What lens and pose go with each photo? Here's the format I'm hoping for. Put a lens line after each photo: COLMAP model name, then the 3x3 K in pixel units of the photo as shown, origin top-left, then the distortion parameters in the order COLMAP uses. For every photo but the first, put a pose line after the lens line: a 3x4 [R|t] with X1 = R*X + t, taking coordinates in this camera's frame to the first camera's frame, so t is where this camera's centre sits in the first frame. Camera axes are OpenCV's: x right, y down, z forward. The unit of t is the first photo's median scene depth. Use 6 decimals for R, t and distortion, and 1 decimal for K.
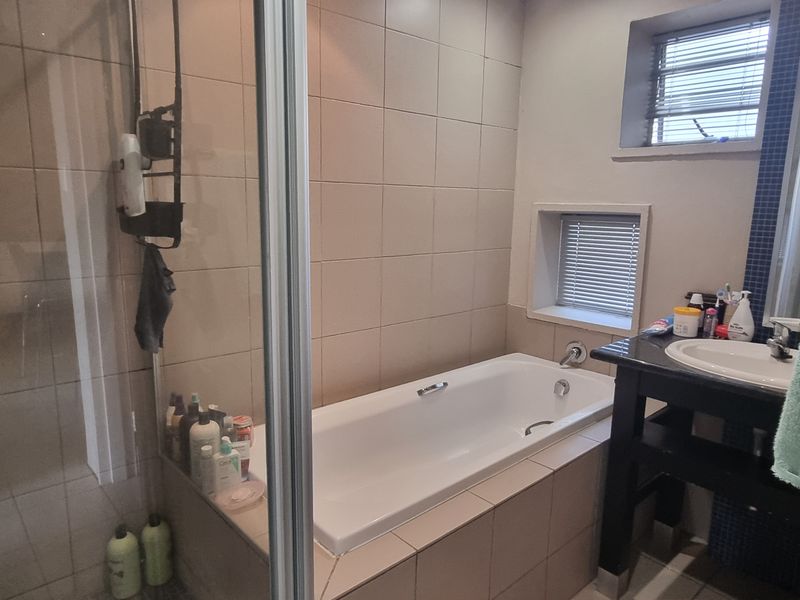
lens RADIAL K [[539.8, 0, 401.7], [0, 539.8, 297.4], [0, 0, 1]] dist [0.003092, -0.004019]
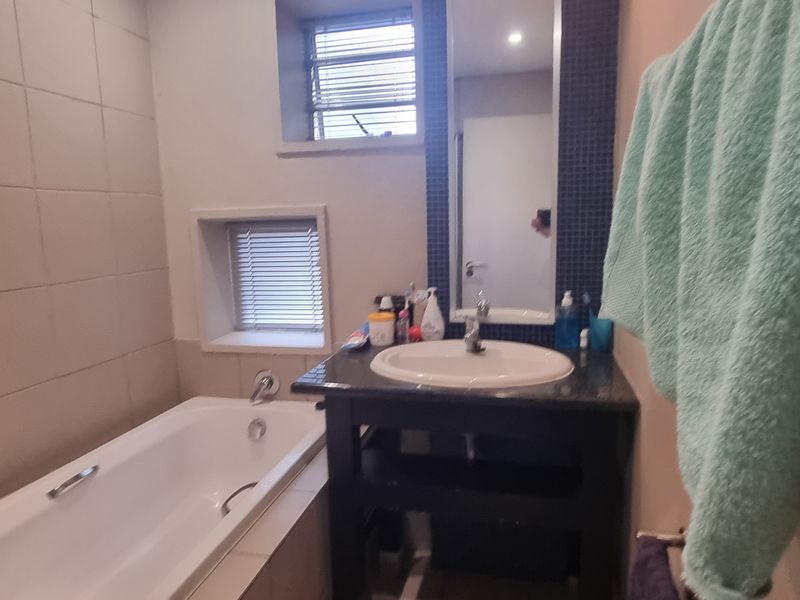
lens RADIAL K [[539.8, 0, 402.3], [0, 539.8, 295.6], [0, 0, 1]] dist [0.003092, -0.004019]
pose [[0.820083, -0.119551, 0.559617, 0.044240], [0.140704, 0.990037, 0.005309, -0.009190], [-0.554677, 0.074386, 0.828734, 0.191618]]
